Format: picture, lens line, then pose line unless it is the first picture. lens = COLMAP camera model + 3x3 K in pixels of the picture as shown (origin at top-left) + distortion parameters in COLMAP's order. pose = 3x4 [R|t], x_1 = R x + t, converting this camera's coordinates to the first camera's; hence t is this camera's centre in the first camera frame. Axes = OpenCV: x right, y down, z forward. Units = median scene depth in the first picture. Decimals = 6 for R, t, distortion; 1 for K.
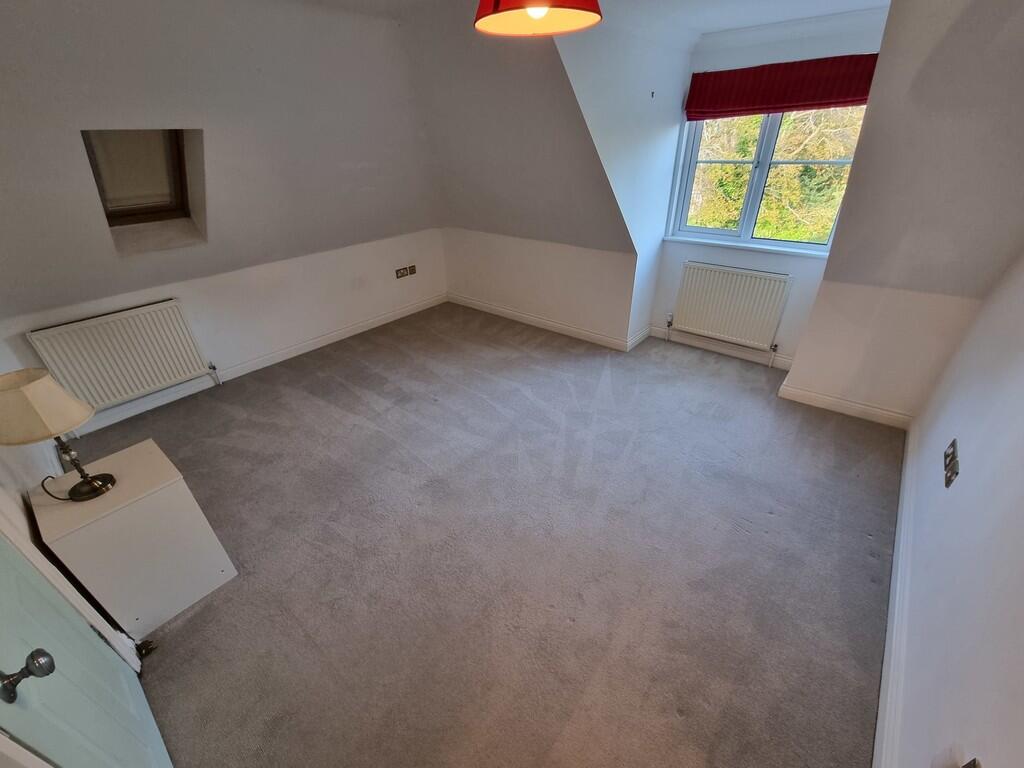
lens RADIAL K [[421.8, 0, 506.2], [0, 421.8, 390.5], [0, 0, 1]] dist [-0.007029, 0.001156]
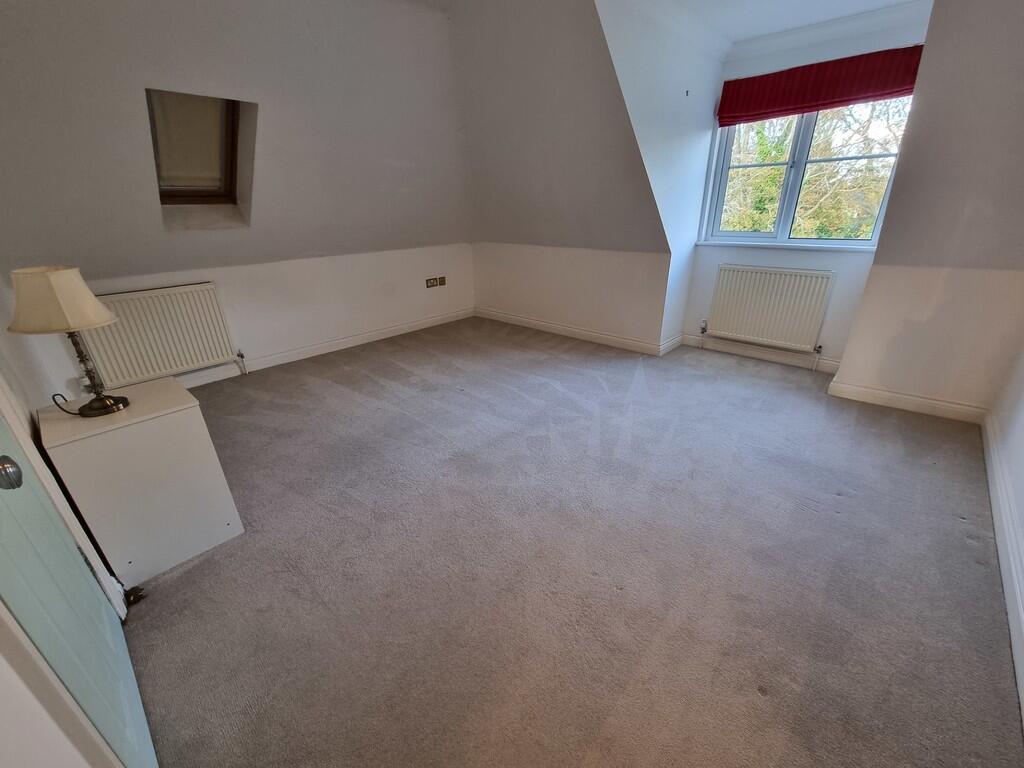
lens RADIAL K [[421.8, 0, 508.8], [0, 421.8, 380.8], [0, 0, 1]] dist [-0.007029, 0.001156]
pose [[0.998754, 0.028977, -0.040638, -0.030957], [-0.033760, 0.991903, -0.122431, 0.162172], [0.036761, 0.123651, 0.991645, 0.061749]]
